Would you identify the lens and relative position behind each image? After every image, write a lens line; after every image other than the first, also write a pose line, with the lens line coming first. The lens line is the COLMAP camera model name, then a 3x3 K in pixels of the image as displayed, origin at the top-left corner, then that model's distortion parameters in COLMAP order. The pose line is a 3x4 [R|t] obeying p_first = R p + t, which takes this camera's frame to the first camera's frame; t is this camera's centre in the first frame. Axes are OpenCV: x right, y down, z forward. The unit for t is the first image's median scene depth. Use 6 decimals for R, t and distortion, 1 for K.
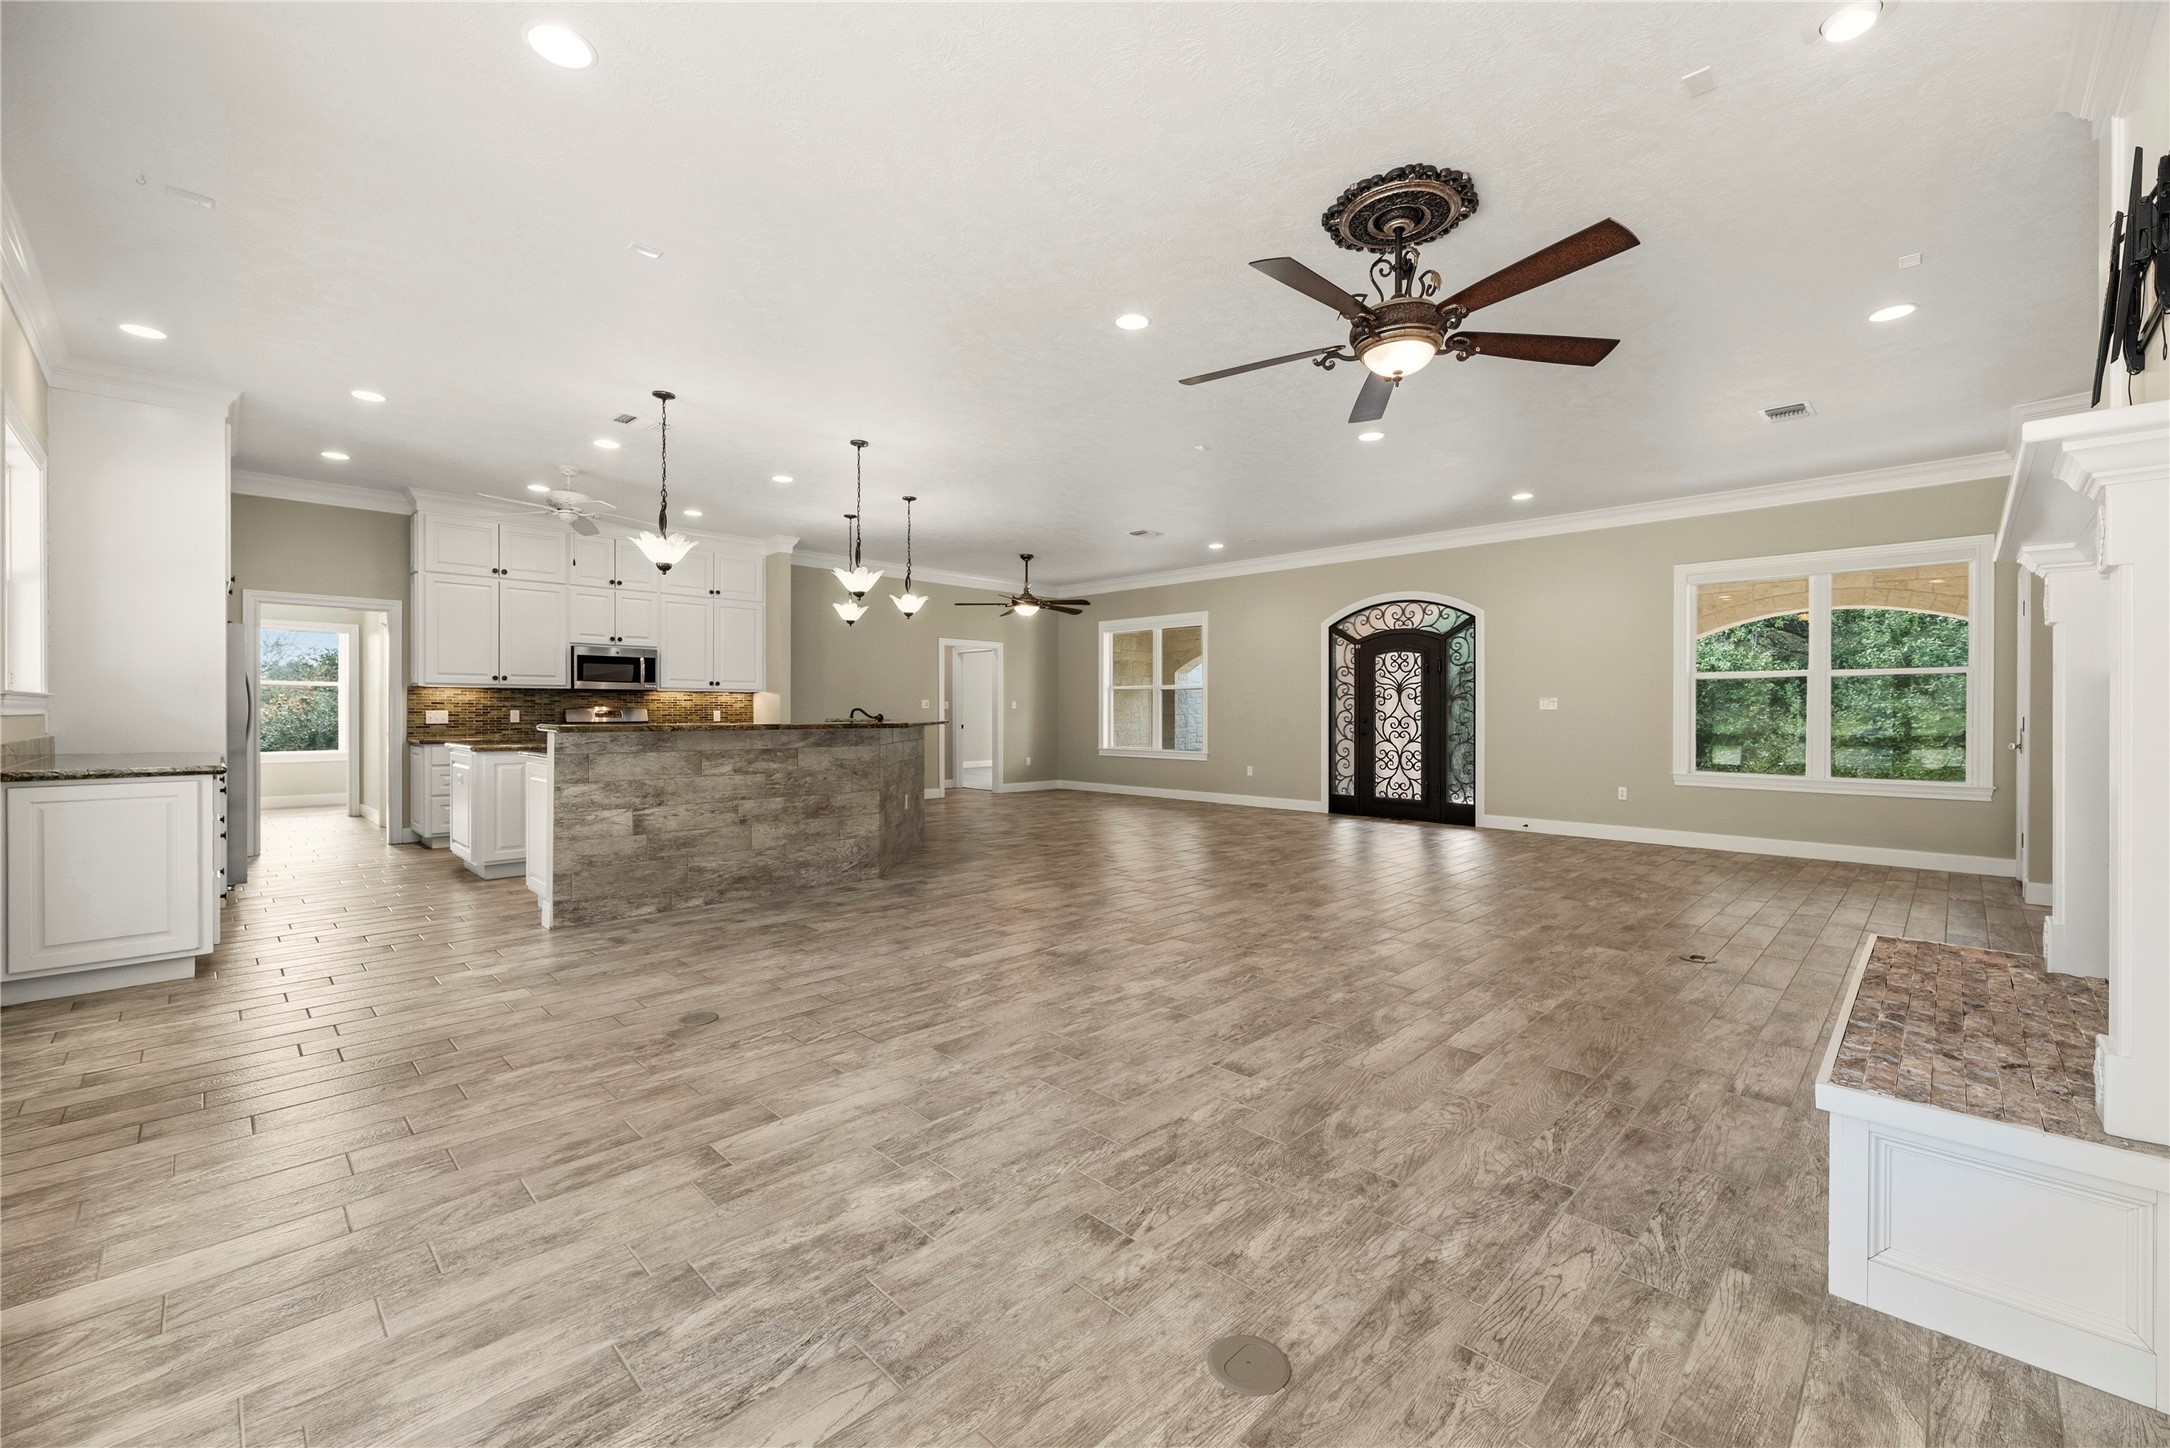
lens RADIAL K [[869.6, 0, 1085.0], [0, 869.6, 724.0], [0, 0, 1]] dist [-0.000463, -0.000065]
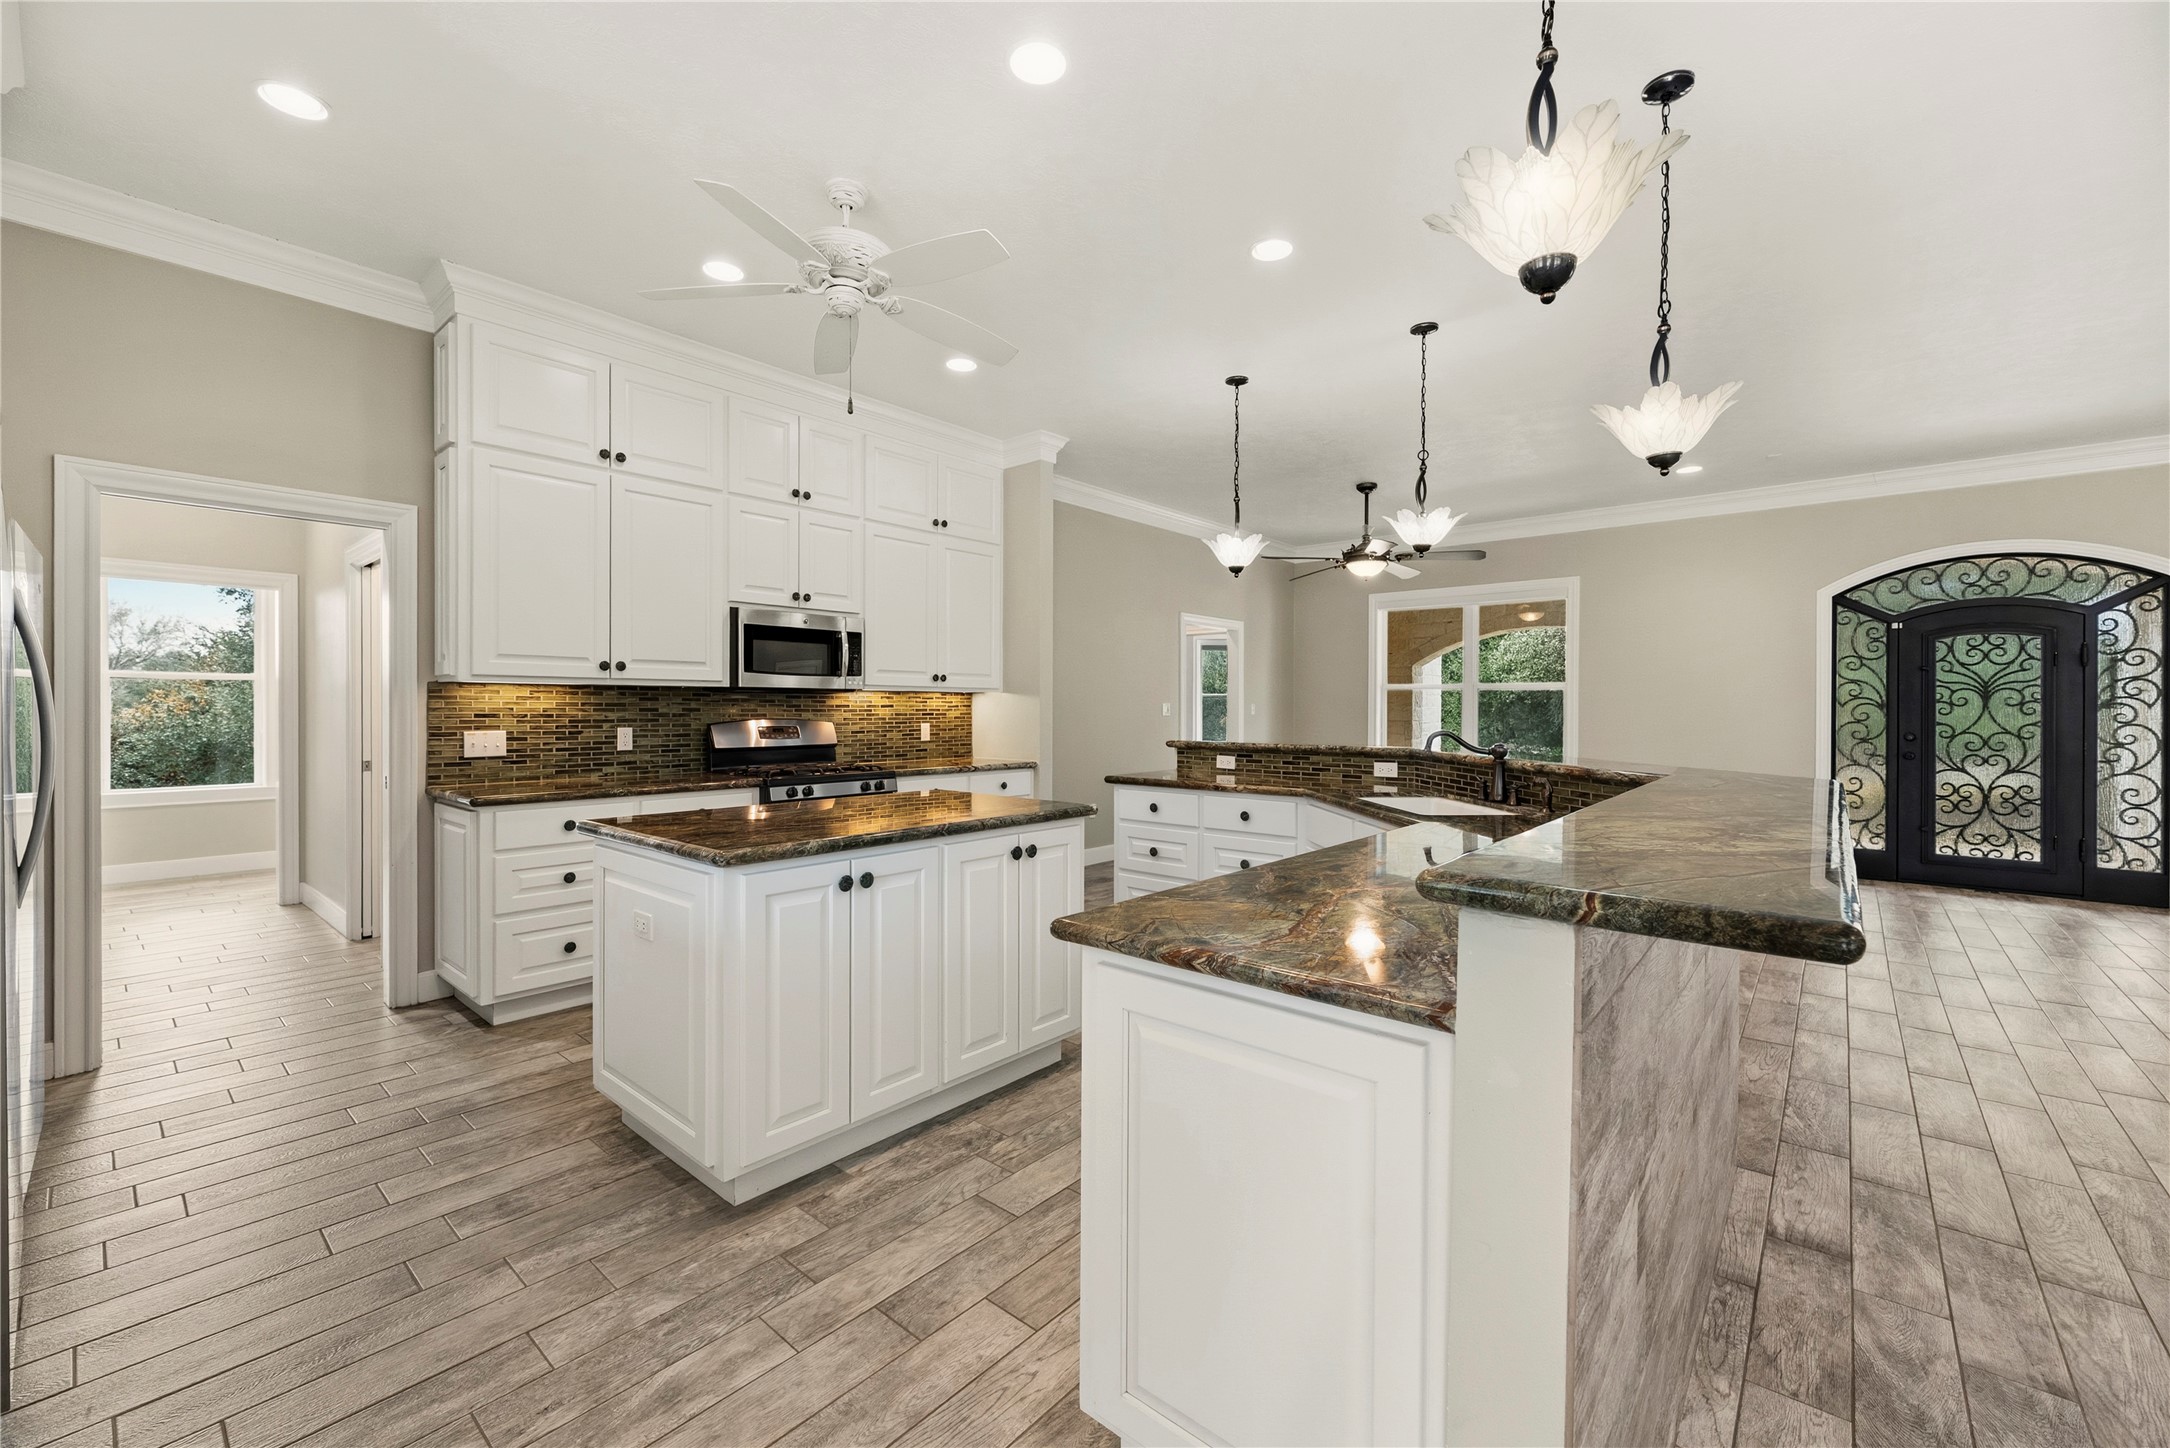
lens RADIAL K [[872.6, 0, 1077.7], [0, 872.6, 719.6], [0, 0, 1]] dist [-0.000417, 0.000200]
pose [[0.997914, 0.000449, 0.064553, -0.359048], [-0.000408, 1.000000, -0.000647, -0.017637], [-0.064554, 0.000620, 0.997914, 0.391594]]
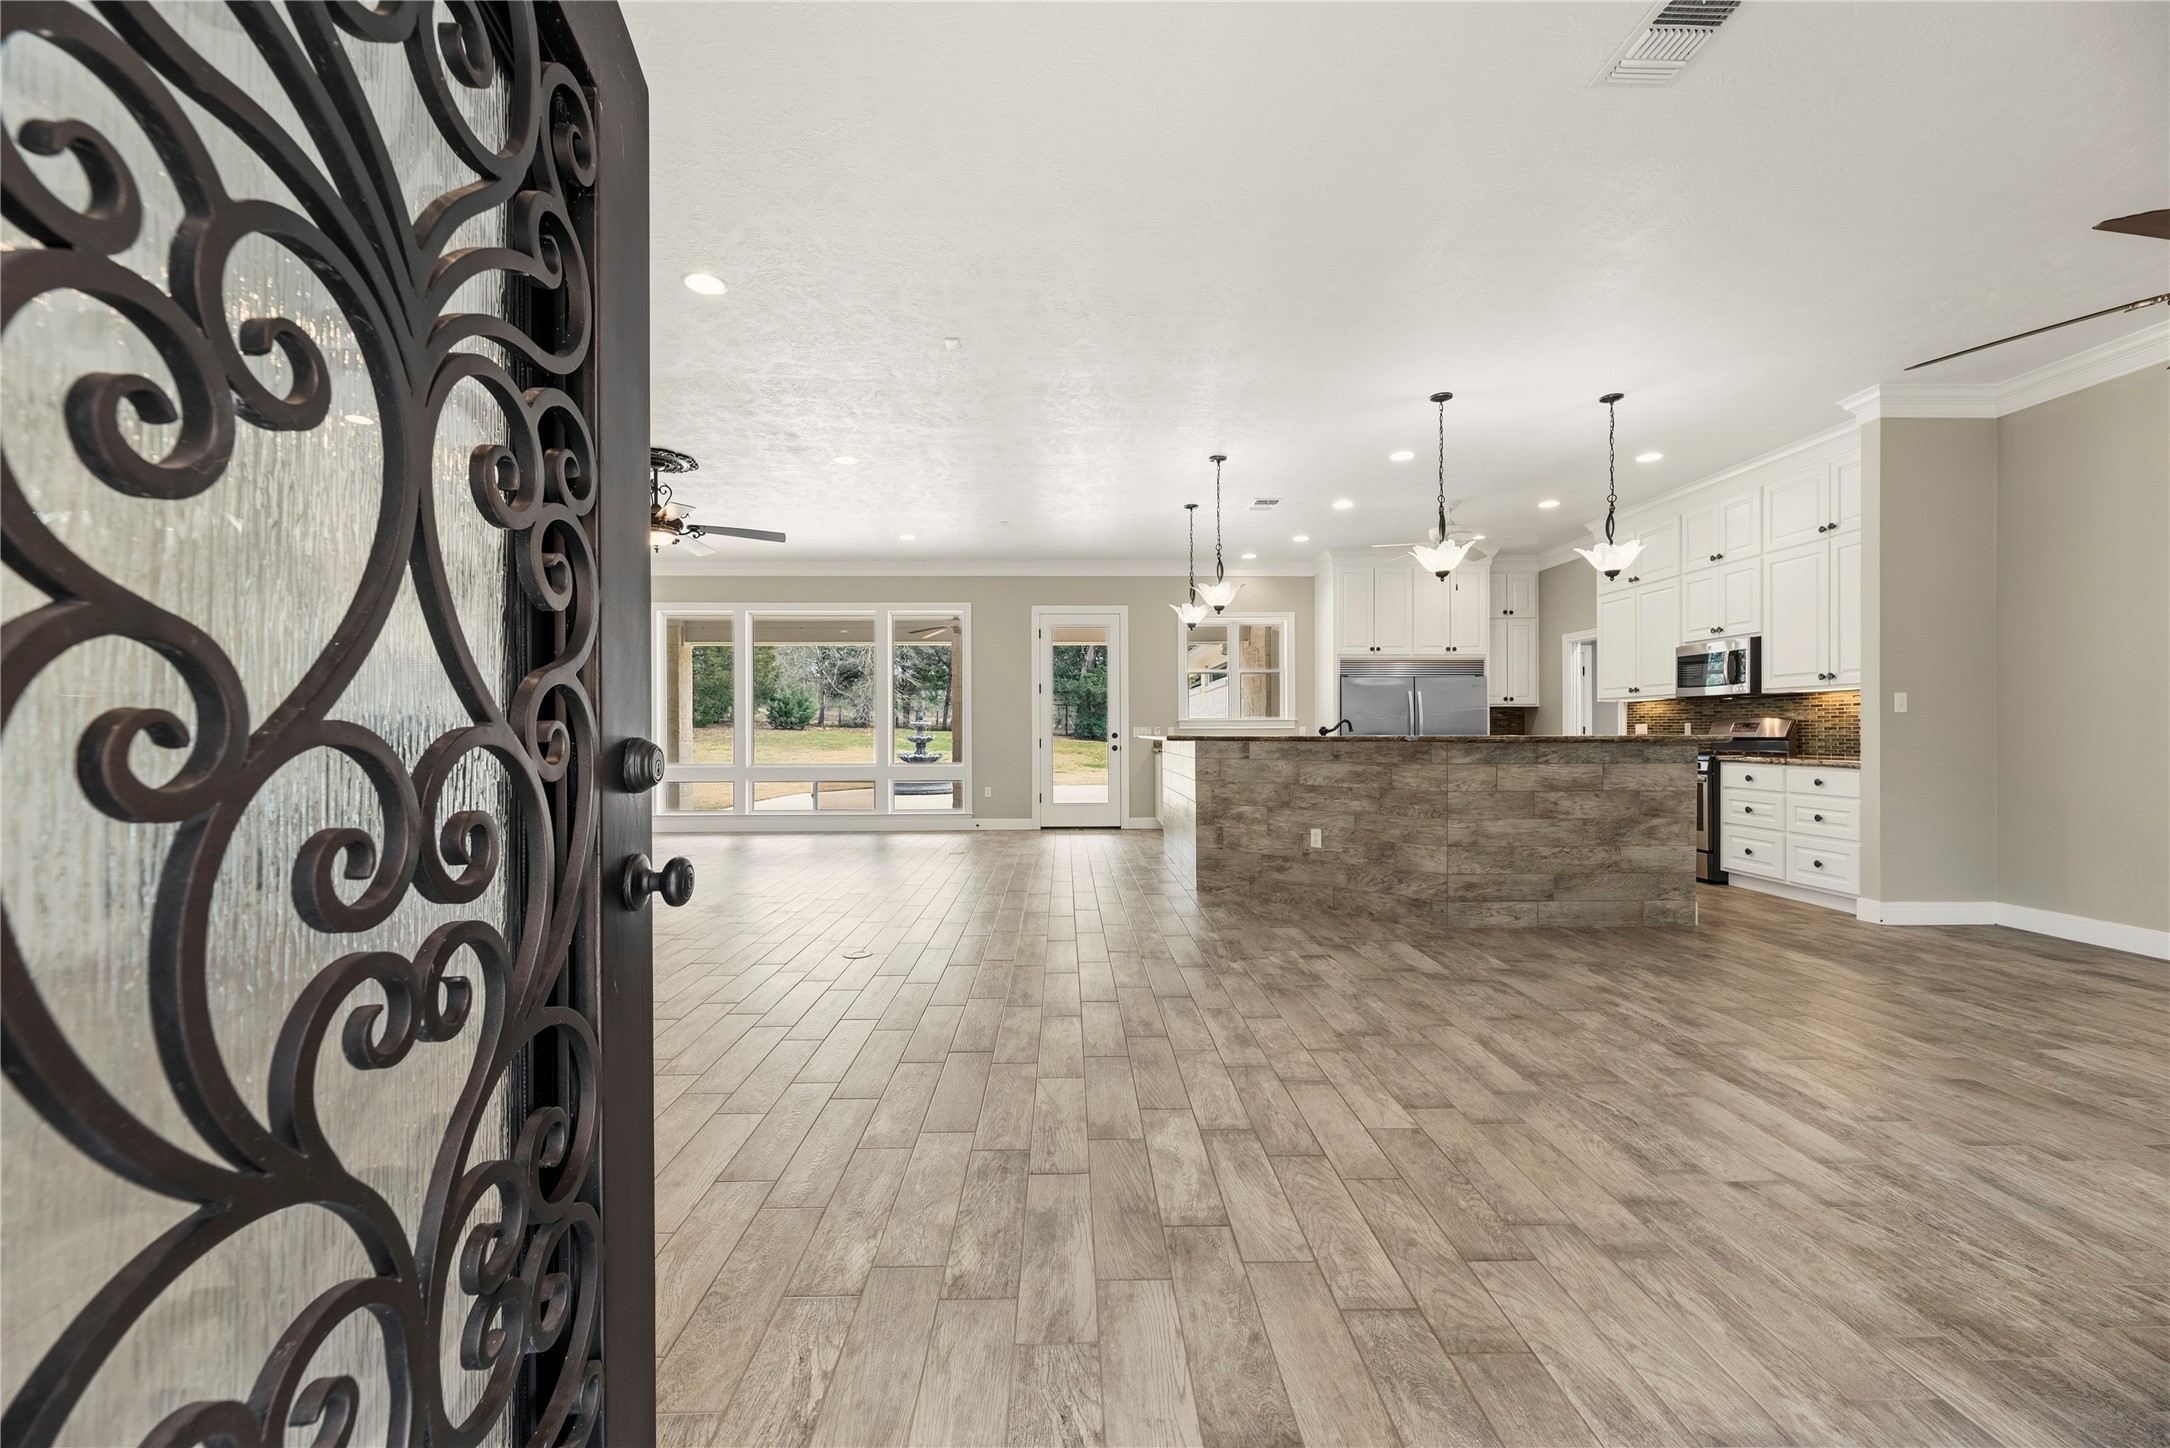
lens RADIAL K [[869.6, 0, 1085.0], [0, 869.6, 724.0], [0, 0, 1]] dist [-0.000463, -0.000065]
pose [[-0.691654, -0.005404, -0.722209, 0.367098], [-0.008176, 0.999967, 0.000348, -0.008791], [0.722183, 0.006145, -0.691675, 1.012457]]
